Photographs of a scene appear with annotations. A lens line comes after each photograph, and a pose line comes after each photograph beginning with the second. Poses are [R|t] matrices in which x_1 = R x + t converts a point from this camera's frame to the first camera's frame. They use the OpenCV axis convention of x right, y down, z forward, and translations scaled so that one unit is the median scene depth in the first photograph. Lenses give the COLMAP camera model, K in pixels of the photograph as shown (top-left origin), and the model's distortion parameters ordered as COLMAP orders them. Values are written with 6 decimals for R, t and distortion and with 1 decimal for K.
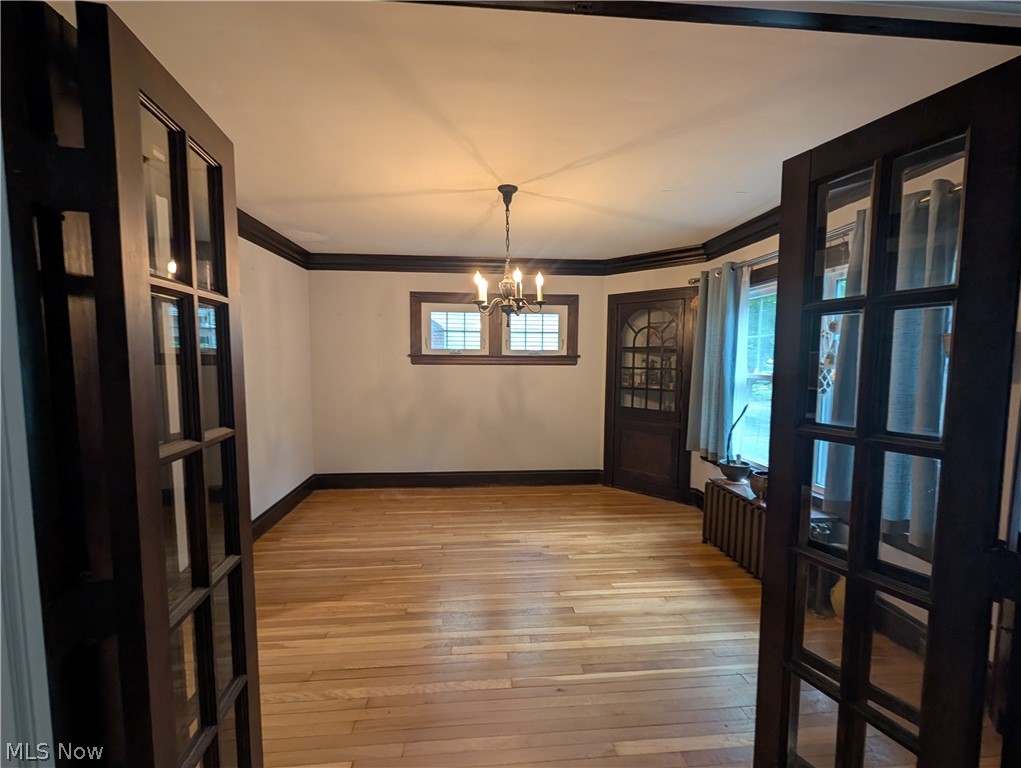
lens RADIAL K [[399.7, 0, 510.5], [0, 399.7, 384.0], [0, 0, 1]] dist [-0.000799, -0.000033]
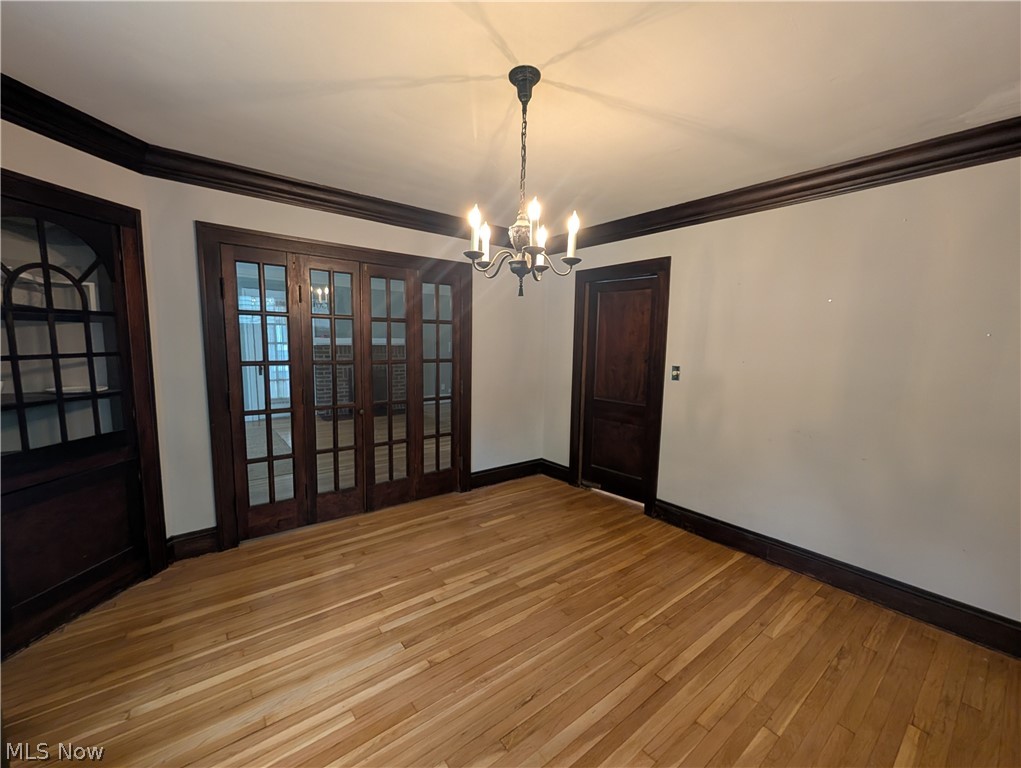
lens RADIAL K [[415.1, 0, 514.7], [0, 415.1, 386.3], [0, 0, 1]] dist [-0.001313, 0.000061]
pose [[-0.826387, 0.041137, -0.561598, 0.397652], [-0.065055, 0.983675, 0.167782, -0.112079], [0.559332, 0.175188, -0.810220, 1.611451]]
